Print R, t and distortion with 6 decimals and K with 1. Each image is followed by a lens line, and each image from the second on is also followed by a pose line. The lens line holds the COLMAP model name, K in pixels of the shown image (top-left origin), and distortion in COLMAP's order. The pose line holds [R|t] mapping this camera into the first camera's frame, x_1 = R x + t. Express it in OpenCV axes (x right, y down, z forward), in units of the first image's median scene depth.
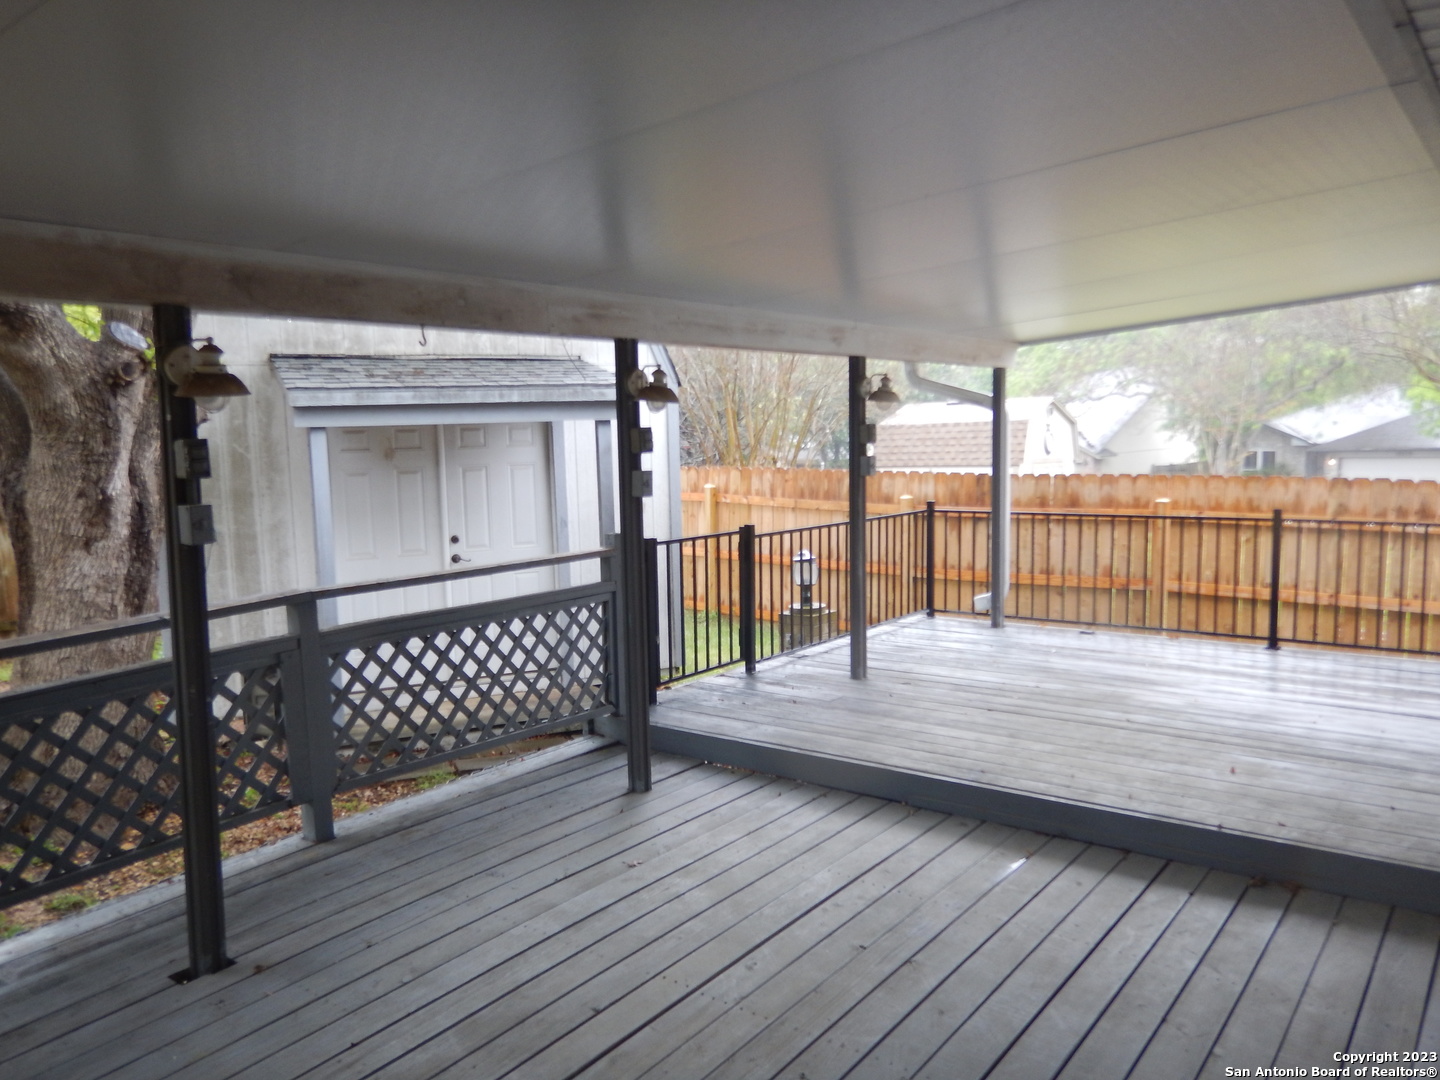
lens RADIAL K [[1102.1, 0, 720.0], [0, 1102.1, 540.0], [0, 0, 1]] dist [0.036561, -0.001734]
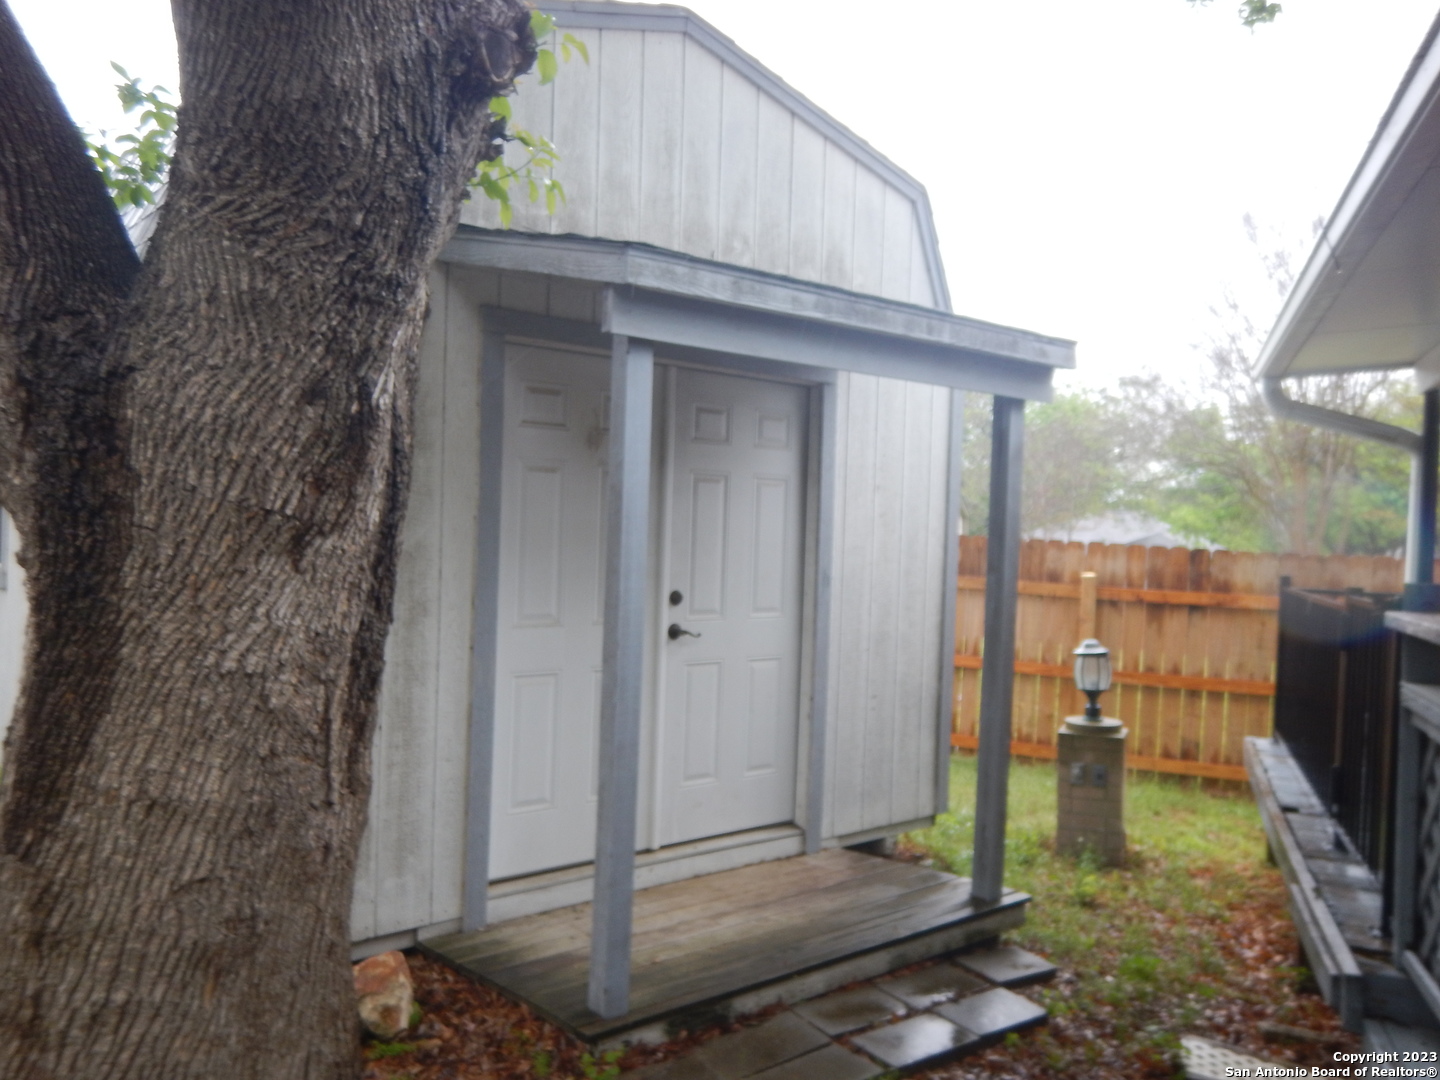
lens RADIAL K [[1102.1, 0, 720.0], [0, 1102.1, 540.0], [0, 0, 1]] dist [0.036561, -0.001734]
pose [[0.965045, 0.056630, 0.255891, -0.528254], [-0.034260, 0.995257, -0.091052, 0.030008], [-0.259834, 0.079103, 0.962408, 0.636262]]
